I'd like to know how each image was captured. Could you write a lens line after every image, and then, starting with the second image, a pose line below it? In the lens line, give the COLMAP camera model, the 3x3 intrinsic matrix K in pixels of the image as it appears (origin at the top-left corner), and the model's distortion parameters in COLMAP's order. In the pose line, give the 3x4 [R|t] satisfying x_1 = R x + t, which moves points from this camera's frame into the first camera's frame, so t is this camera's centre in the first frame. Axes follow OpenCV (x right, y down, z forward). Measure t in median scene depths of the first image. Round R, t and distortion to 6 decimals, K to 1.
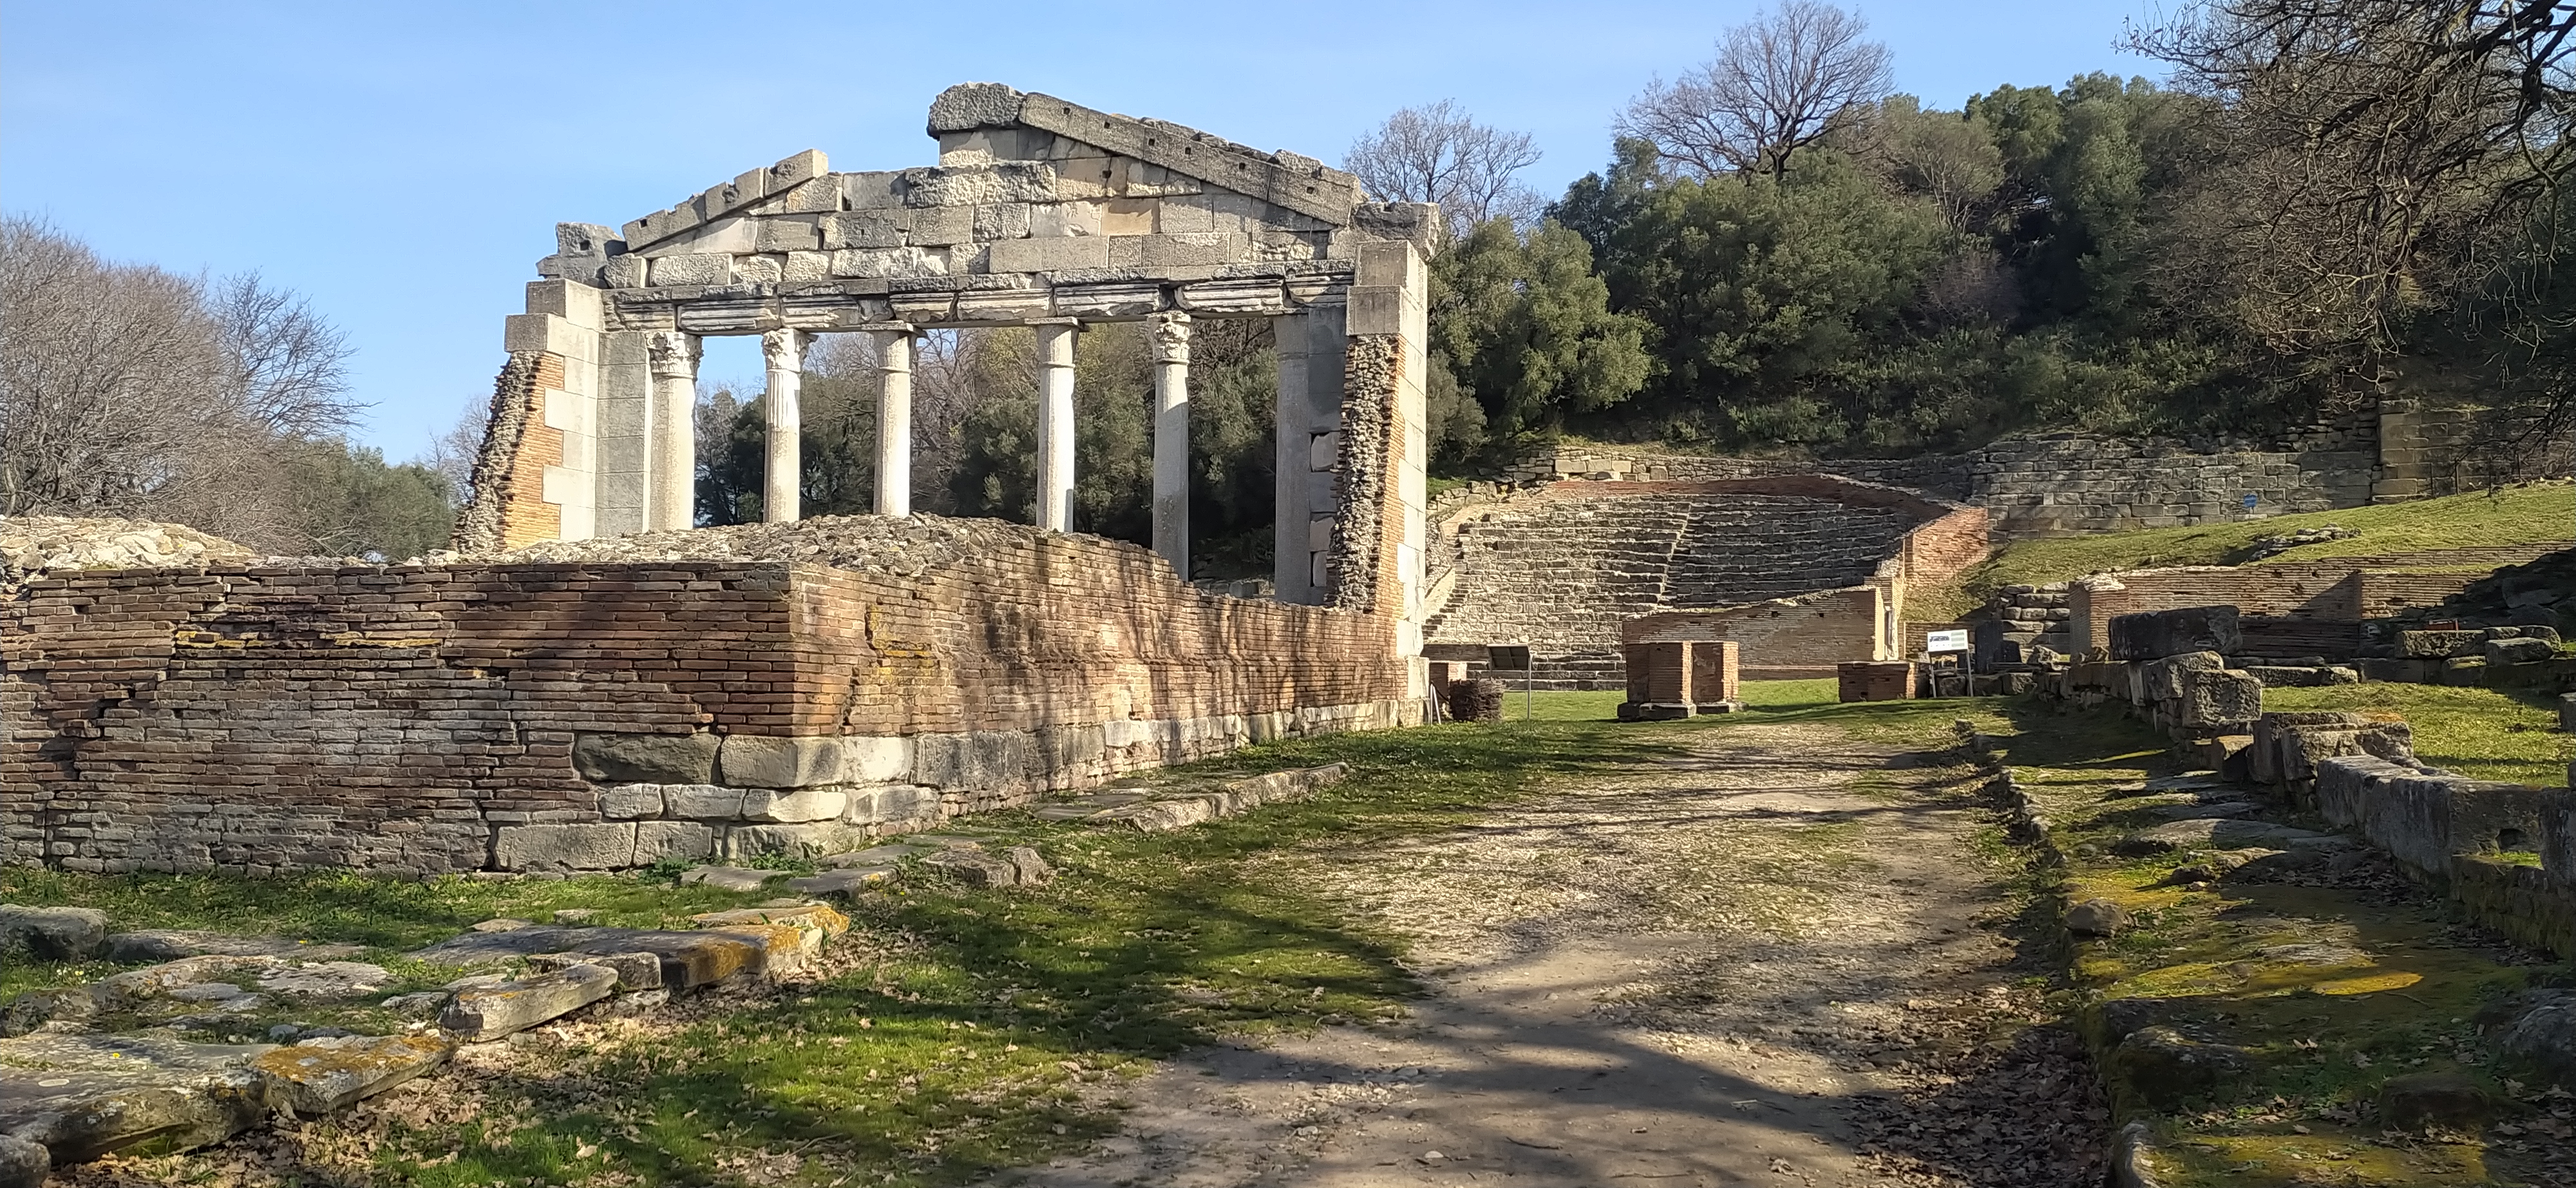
lens RADIAL K [[1928.5, 0, 1288.7], [0, 1928.5, 588.8], [0, 0, 1]] dist [0.049295, 0.000150]
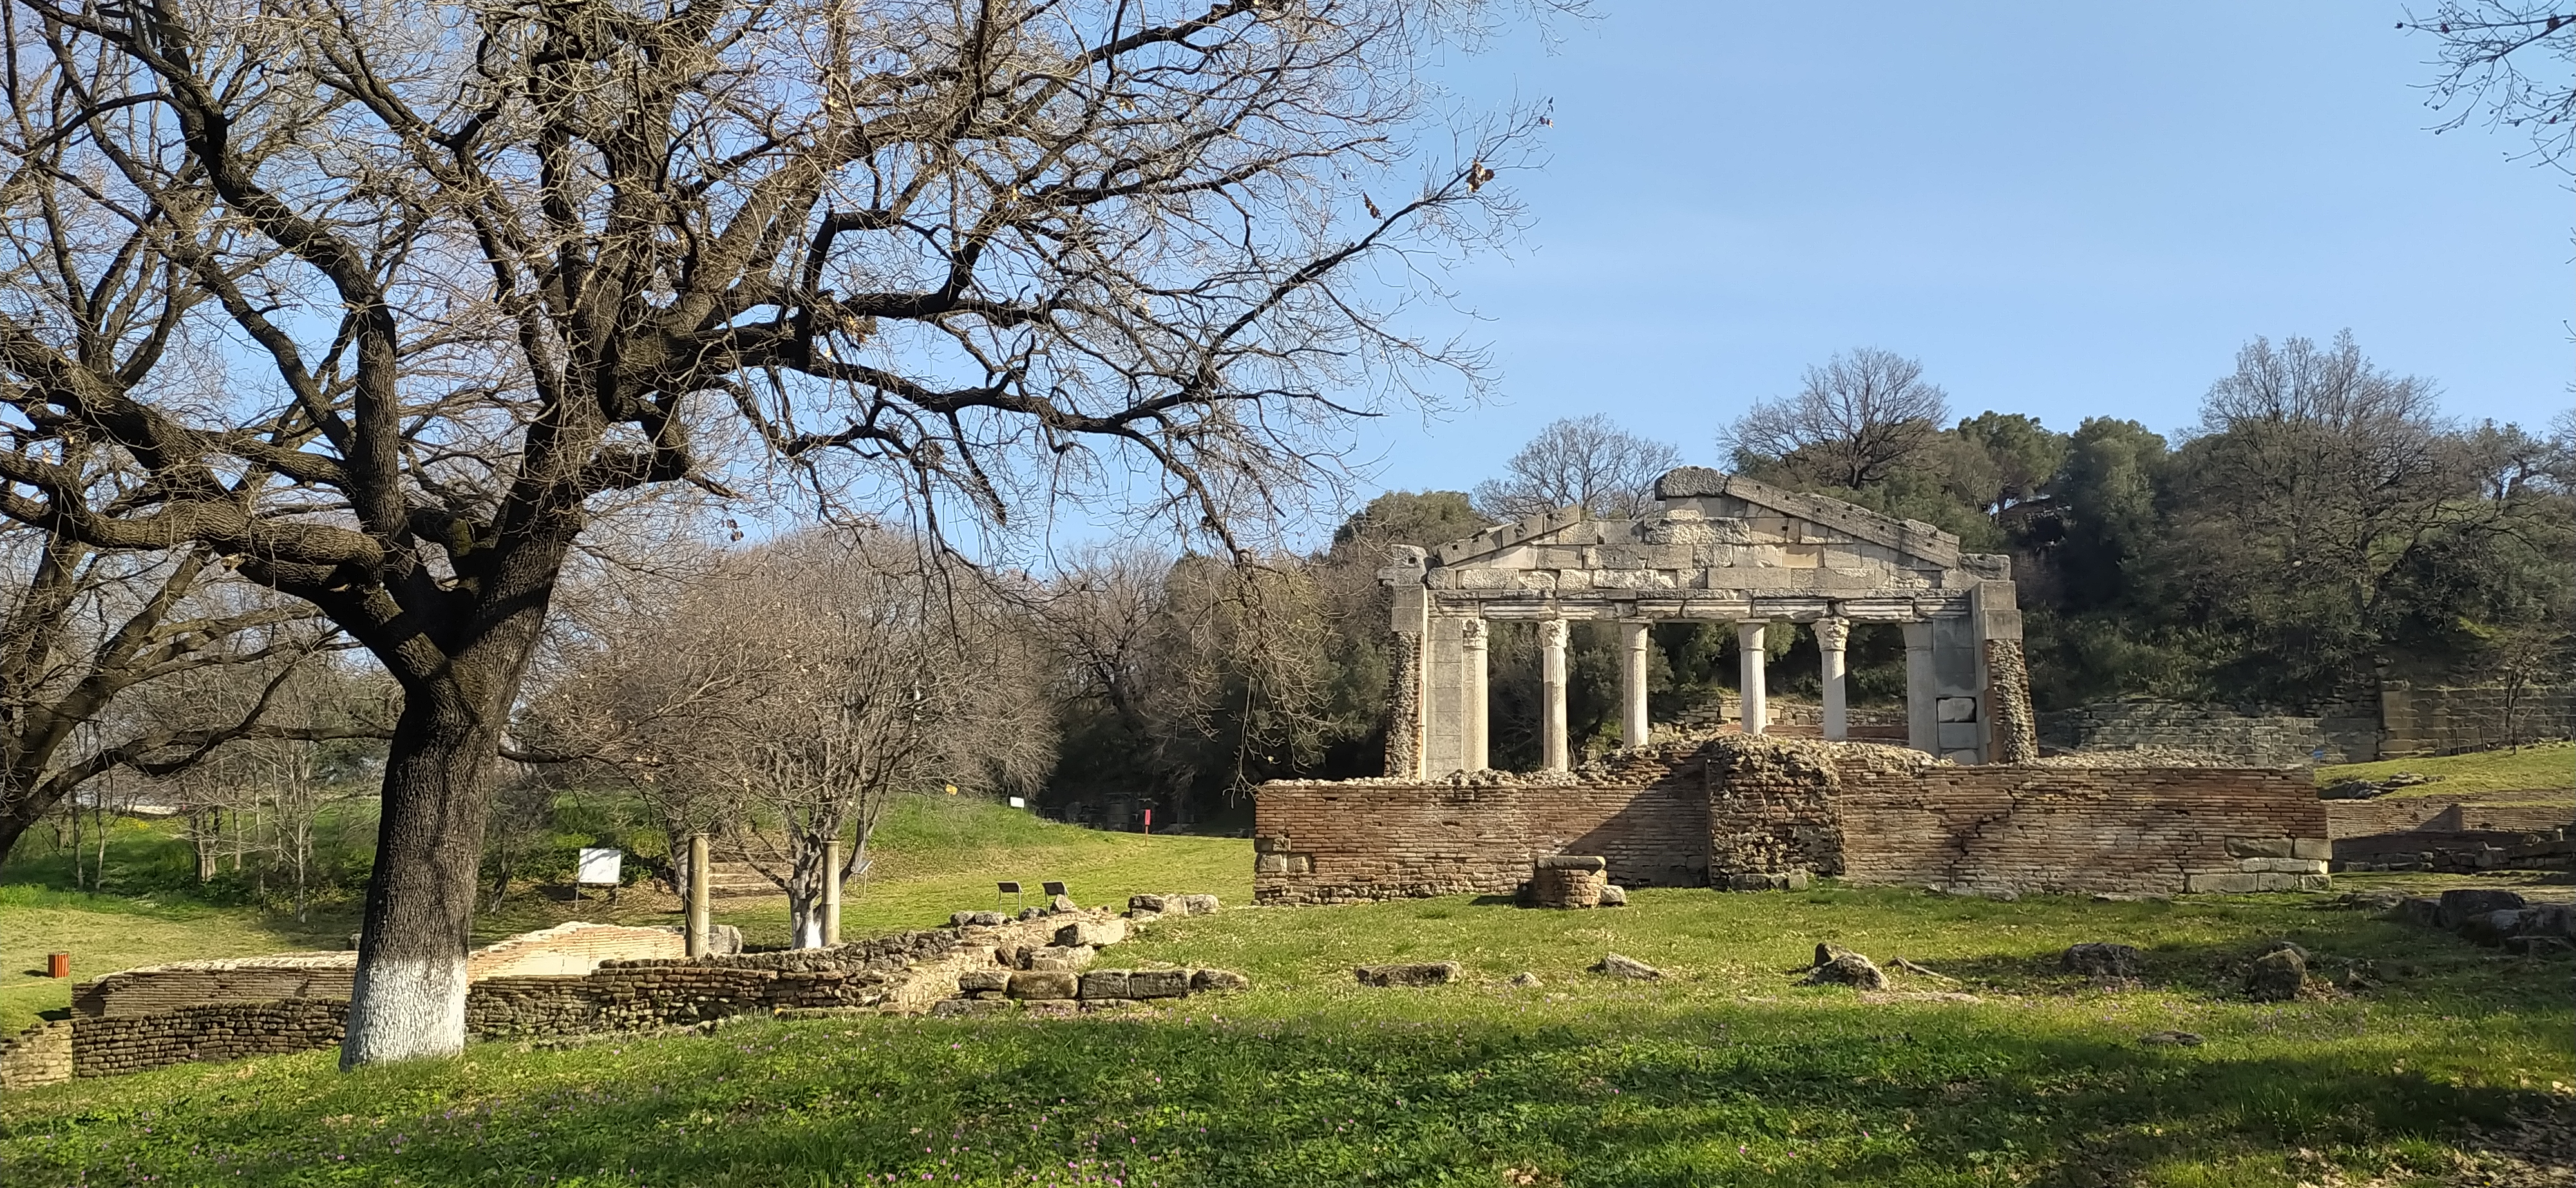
lens RADIAL K [[1928.5, 0, 1288.7], [0, 1928.5, 588.8], [0, 0, 1]] dist [0.049295, 0.000150]
pose [[0.993339, 0.028308, 0.111694, -0.660901], [-0.014746, 0.992613, -0.120428, 0.027954], [-0.114278, 0.117979, 0.986418, -0.486801]]
